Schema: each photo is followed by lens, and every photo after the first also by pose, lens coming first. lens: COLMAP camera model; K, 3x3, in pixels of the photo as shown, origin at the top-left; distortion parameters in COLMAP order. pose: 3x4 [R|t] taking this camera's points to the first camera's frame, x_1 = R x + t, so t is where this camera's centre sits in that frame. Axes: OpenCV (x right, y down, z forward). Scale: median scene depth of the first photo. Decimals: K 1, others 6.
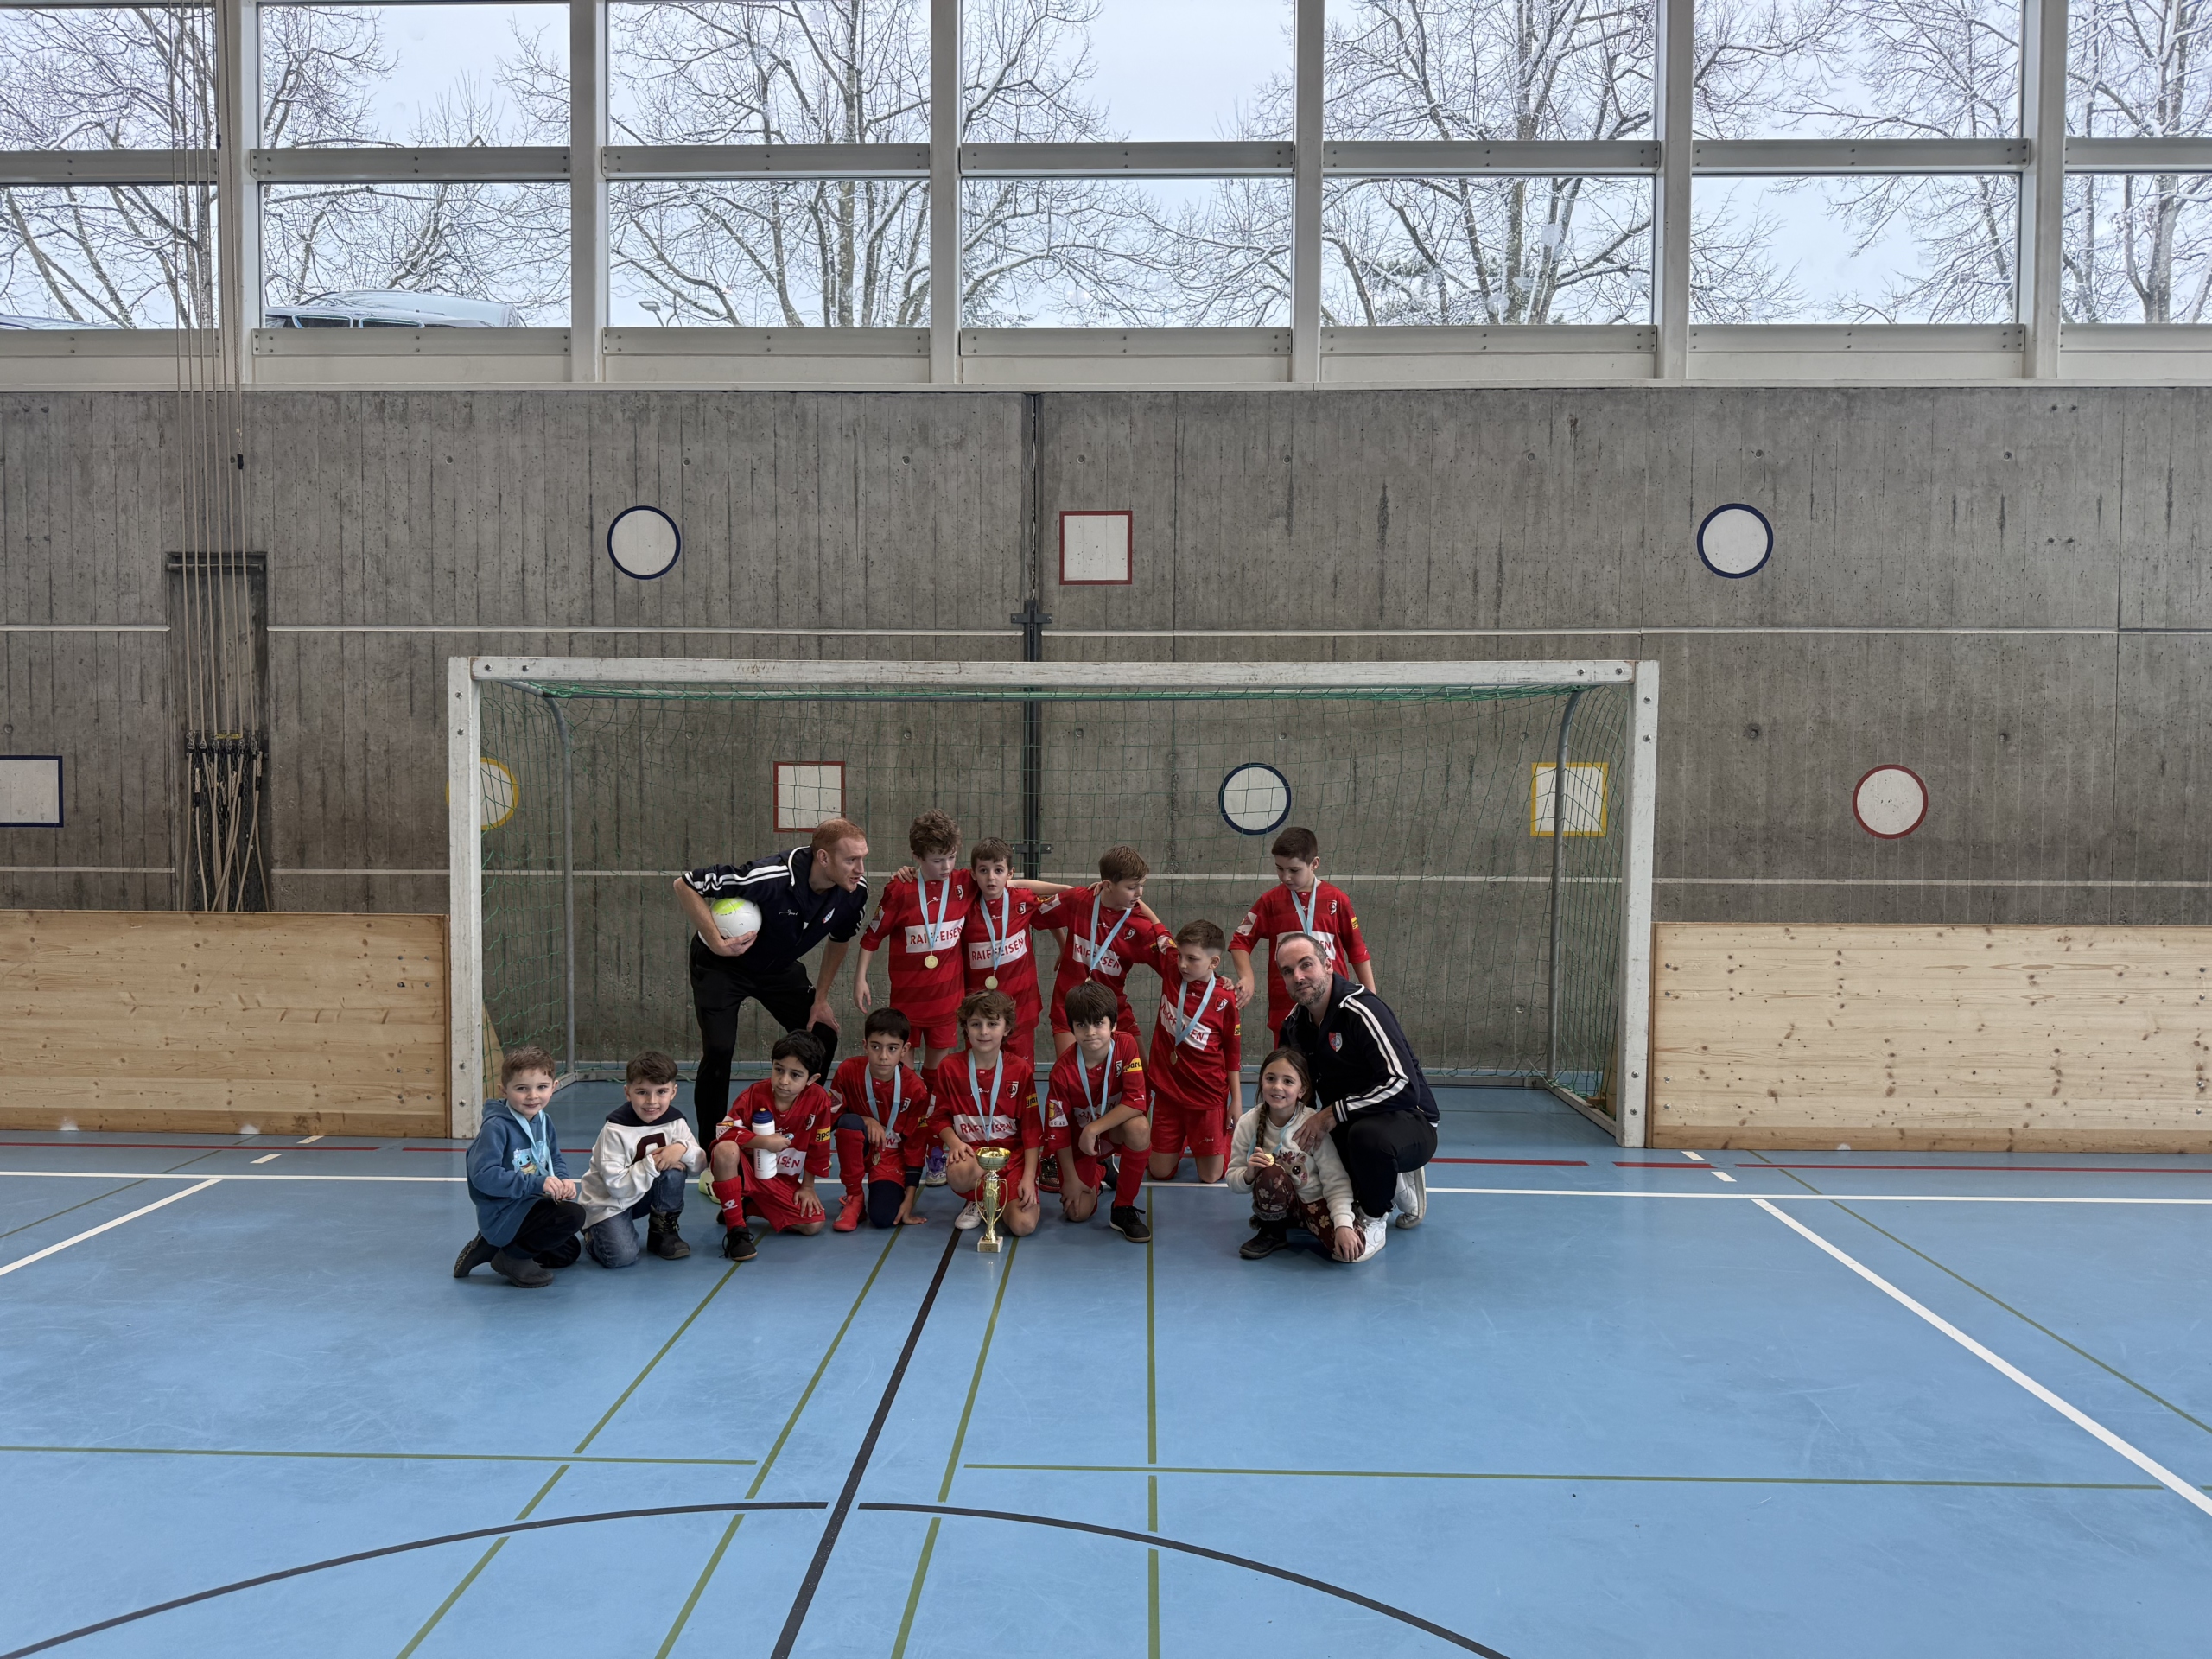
lens RADIAL K [[1548.3, 0, 1098.2], [0, 1548.3, 832.5], [0, 0, 1]] dist [0.164046, -0.316097]
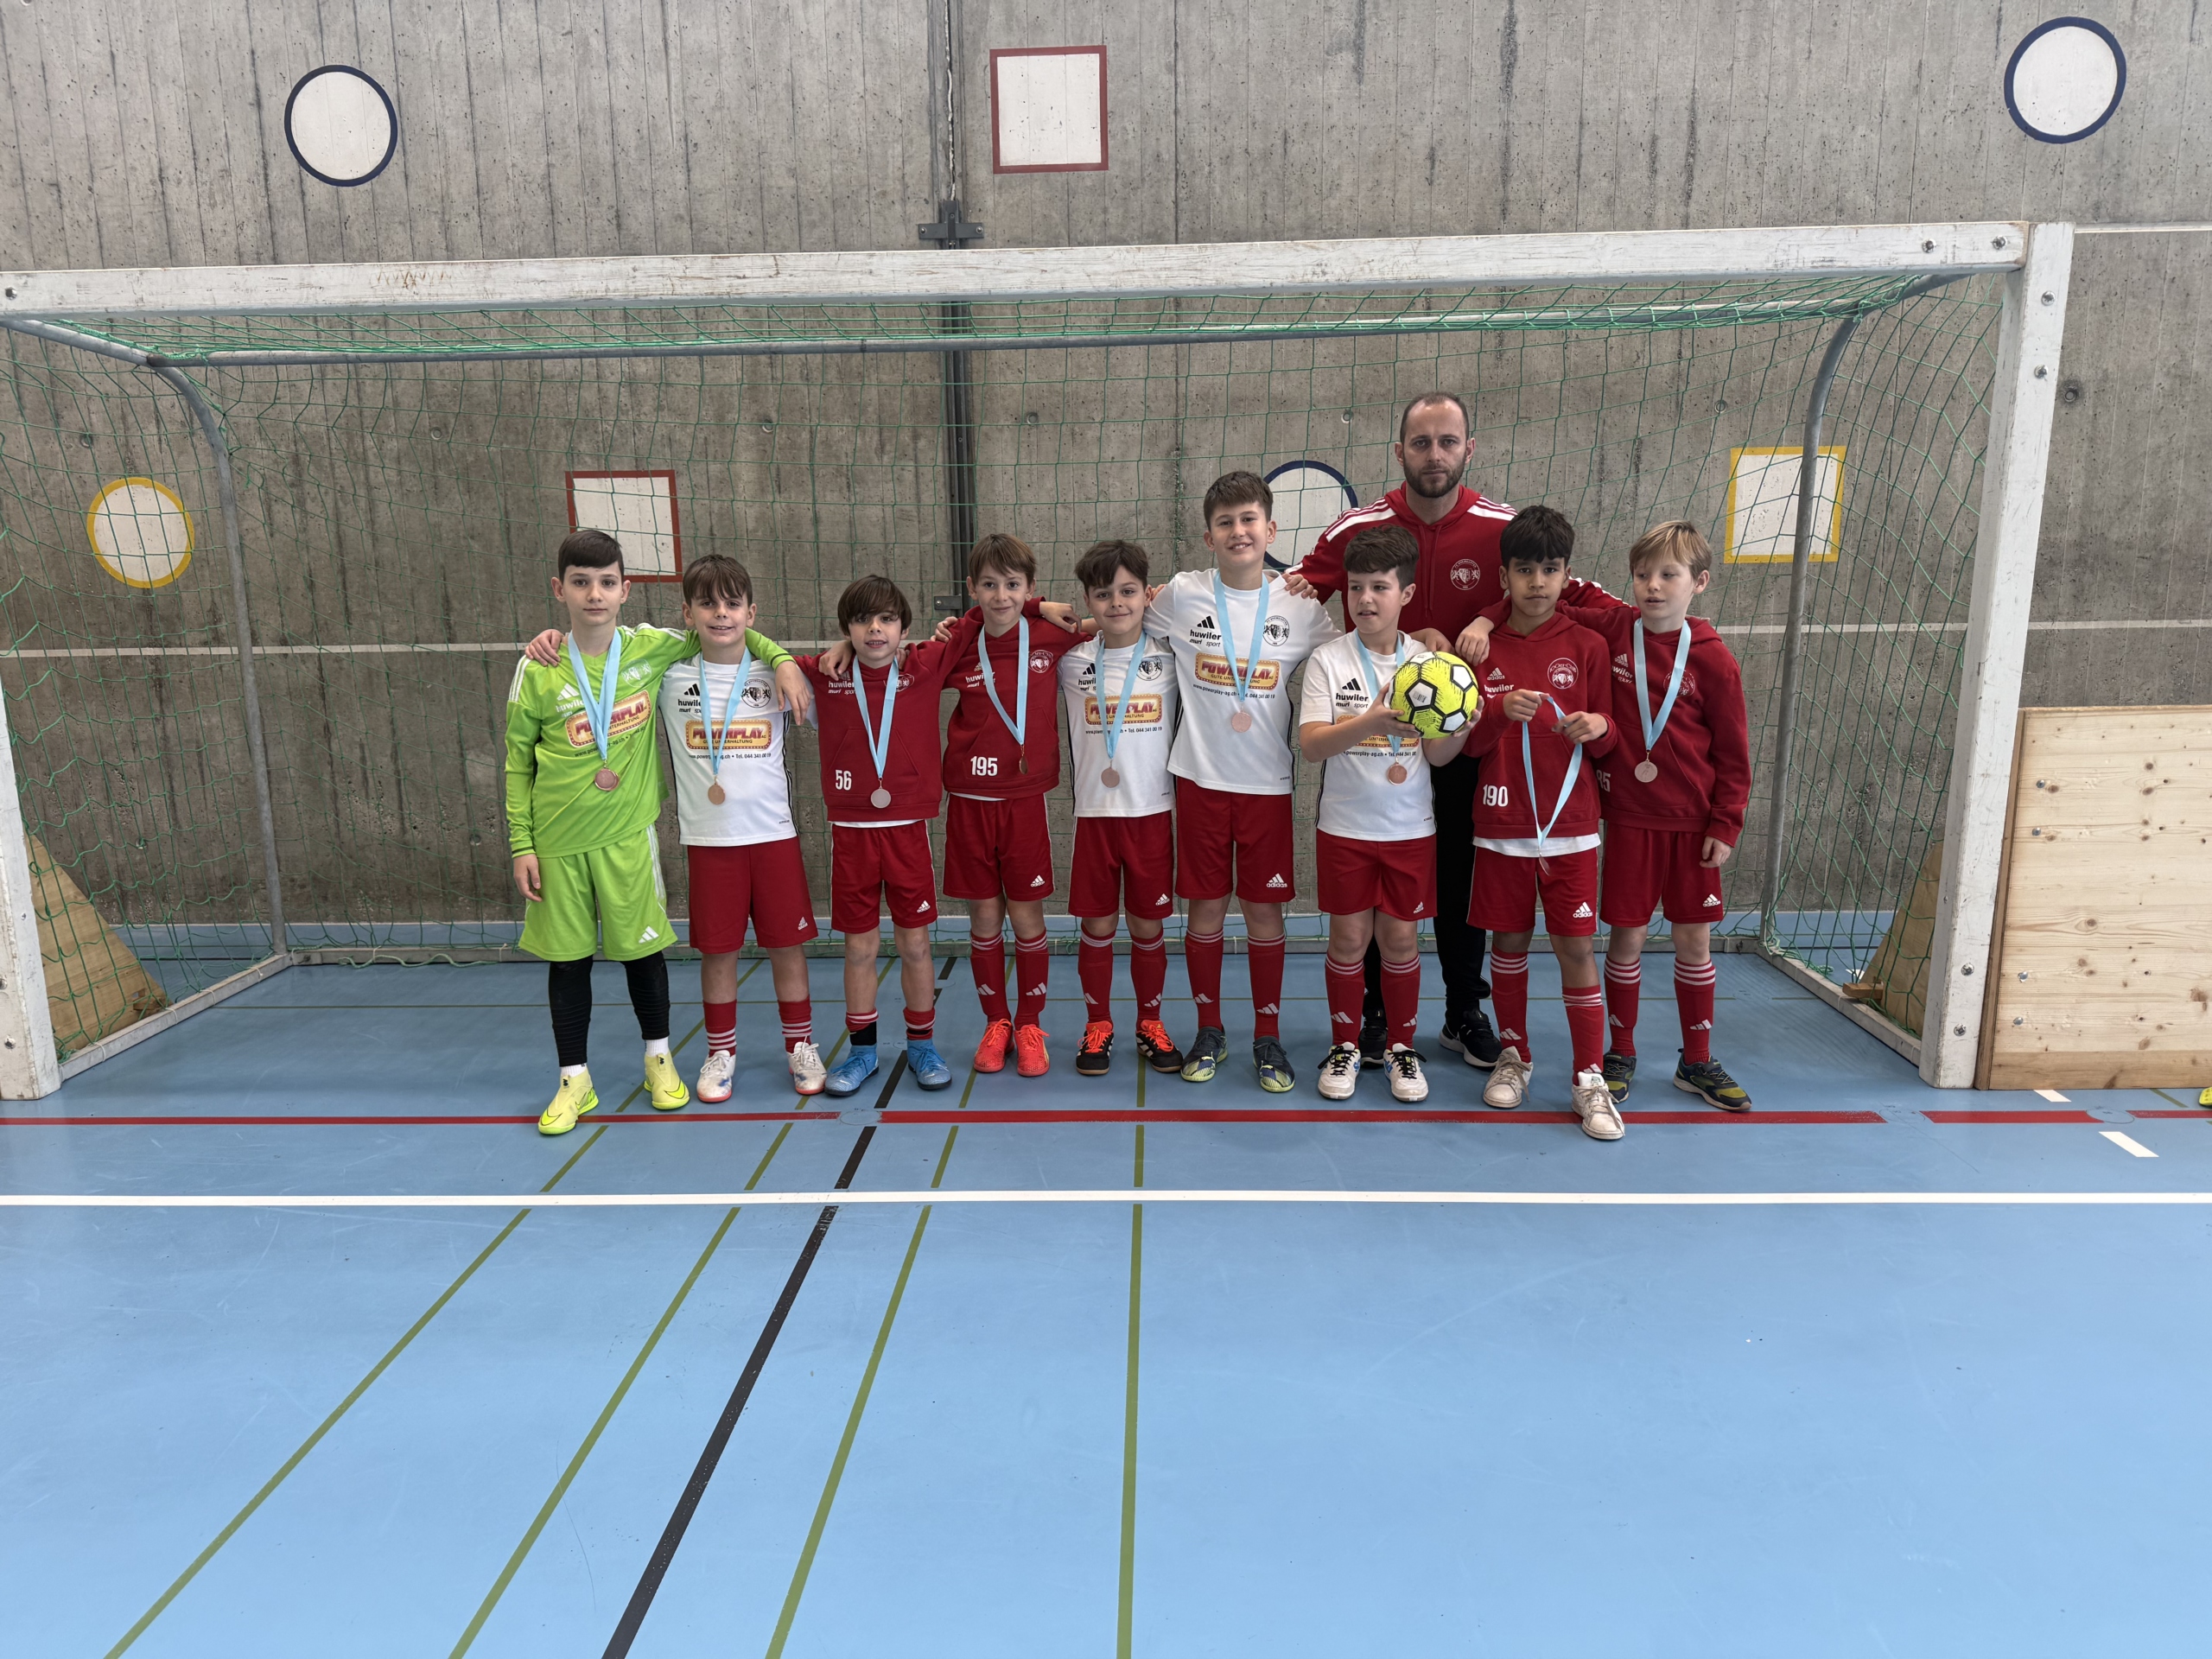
lens RADIAL K [[1569.6, 0, 1106.0], [0, 1569.6, 829.5], [0, 0, 1]] dist [-0.001782, -0.001960]
pose [[0.999780, -0.020378, -0.004919, 0.018483], [0.020899, 0.987293, 0.157532, 0.003419], [0.001646, -0.157600, 0.987502, 0.333211]]
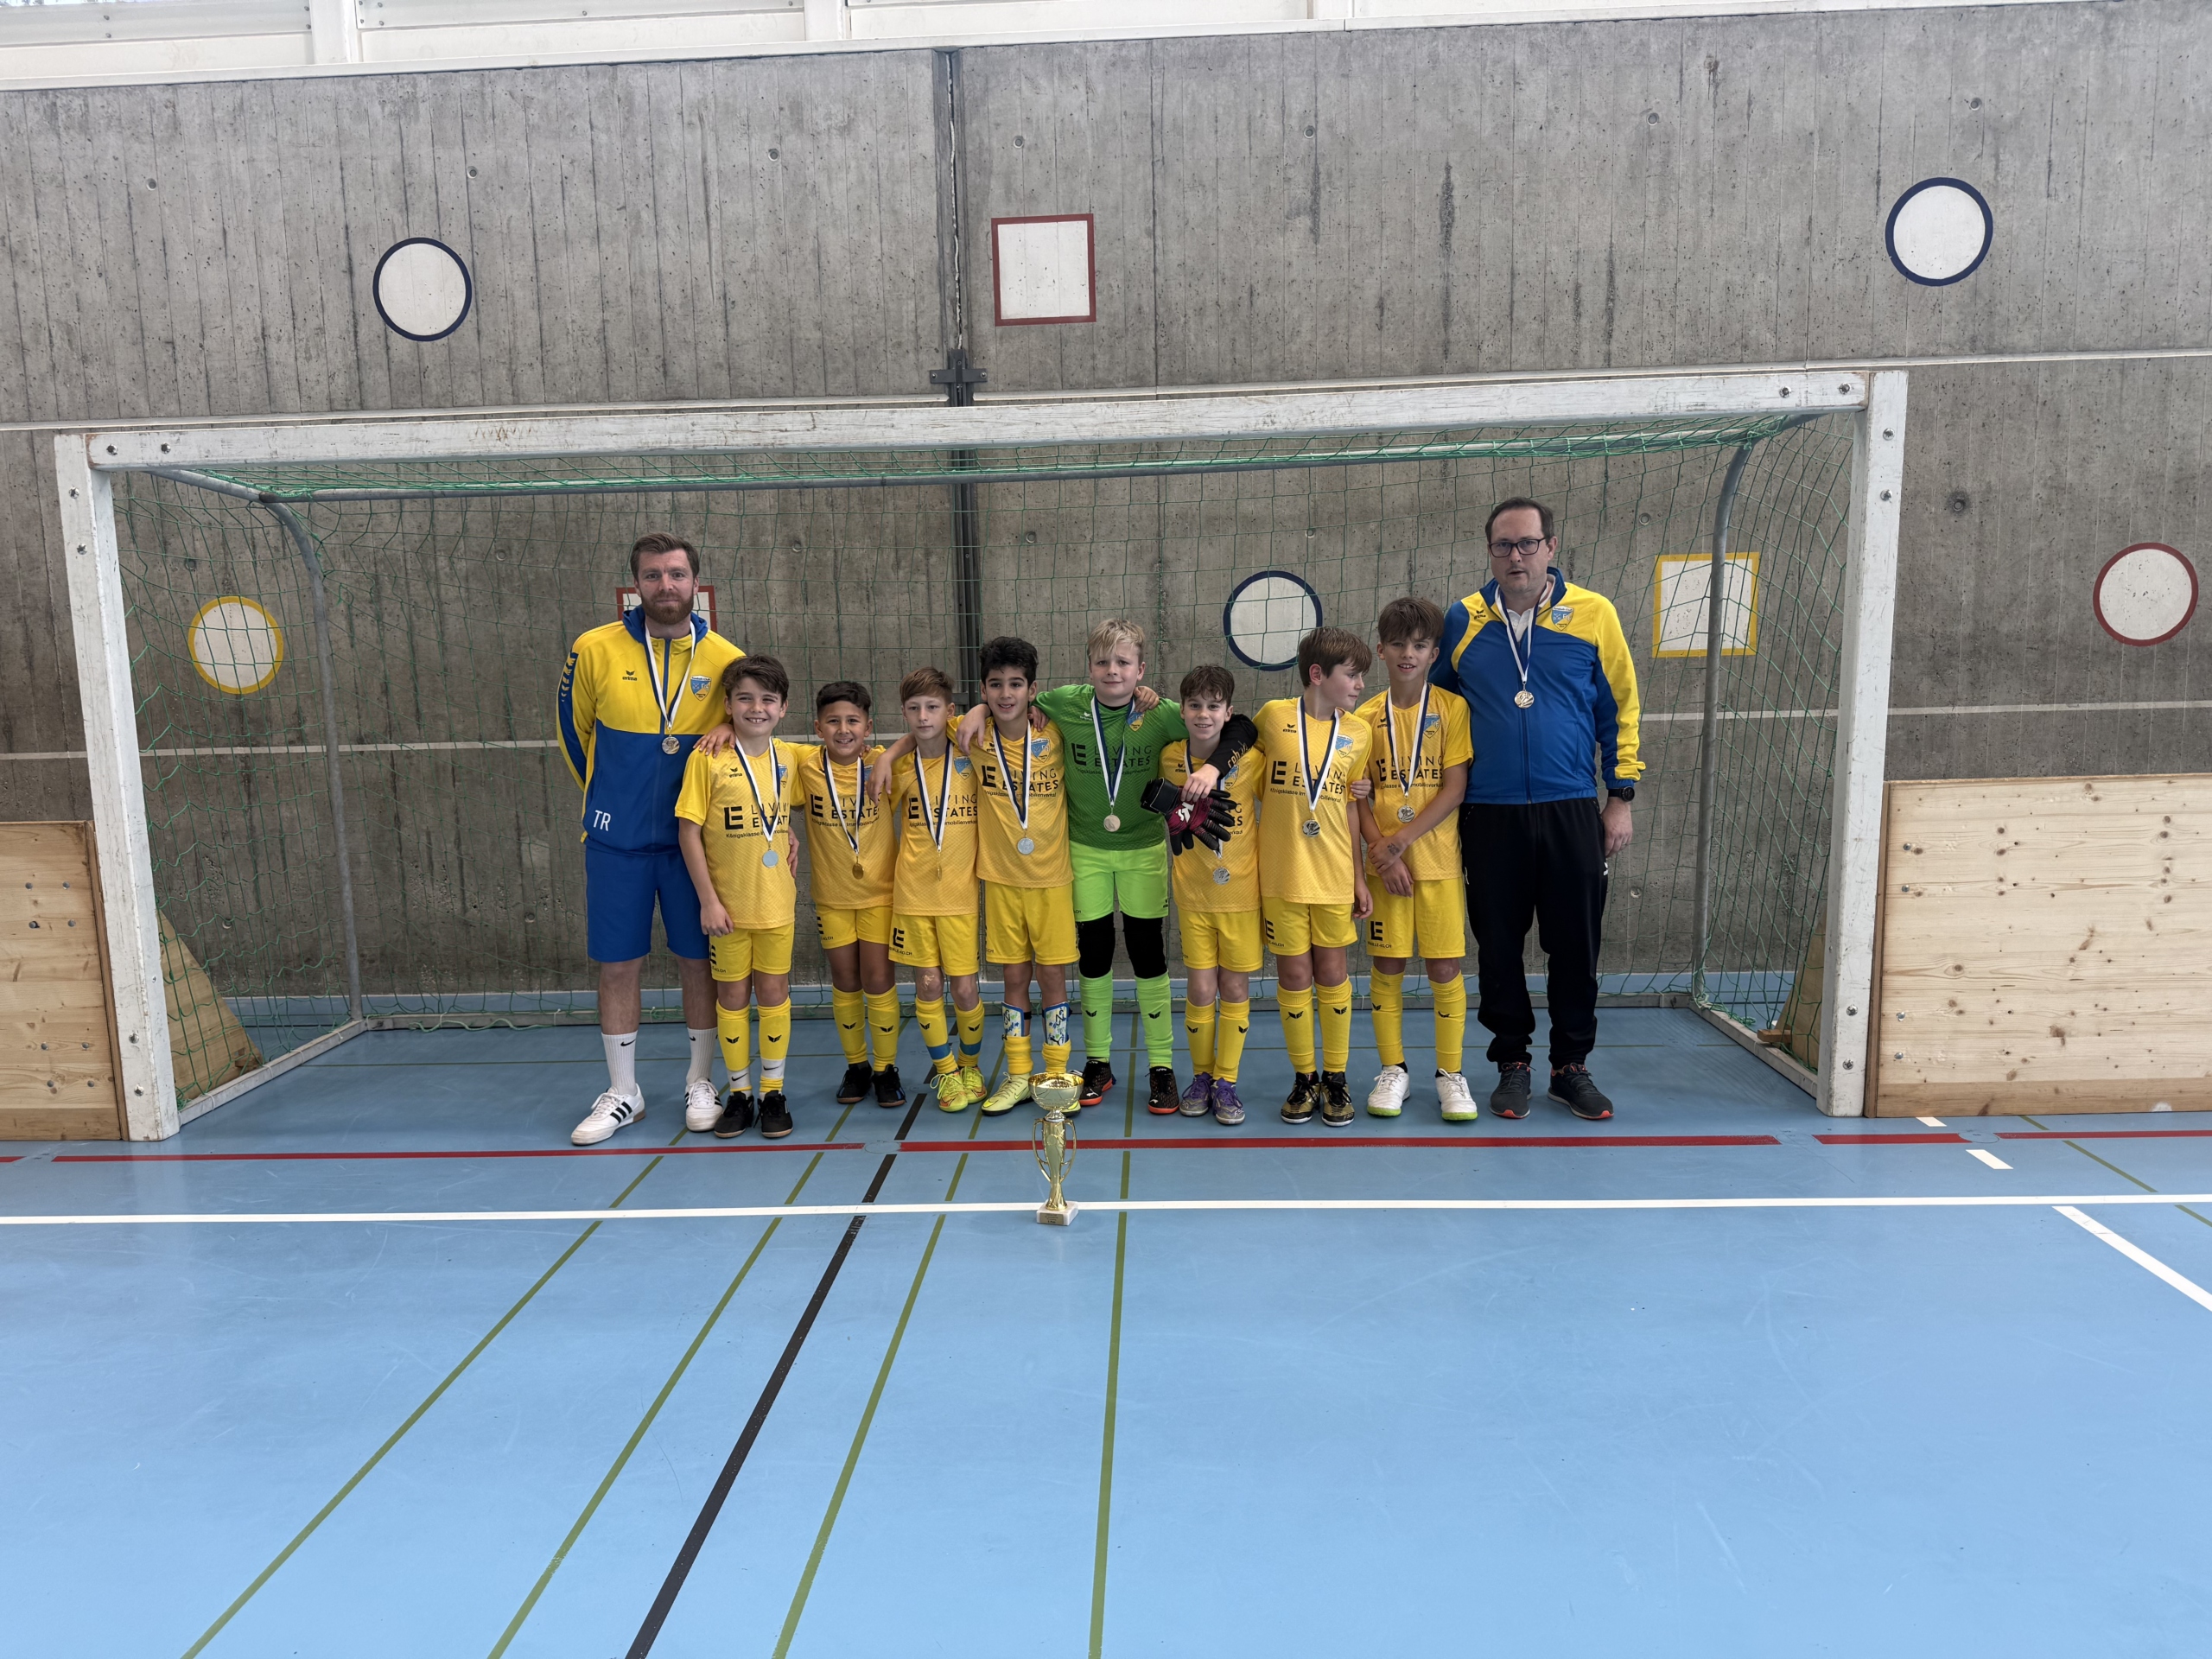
lens RADIAL K [[1557.7, 0, 1092.4], [0, 1557.7, 830.9], [0, 0, 1]] dist [0.010606, -0.018318]
pose [[0.999445, -0.029866, -0.014751, 0.023612], [0.031187, 0.994564, 0.099346, 0.002276], [0.011703, -0.099751, 0.994944, 0.266221]]
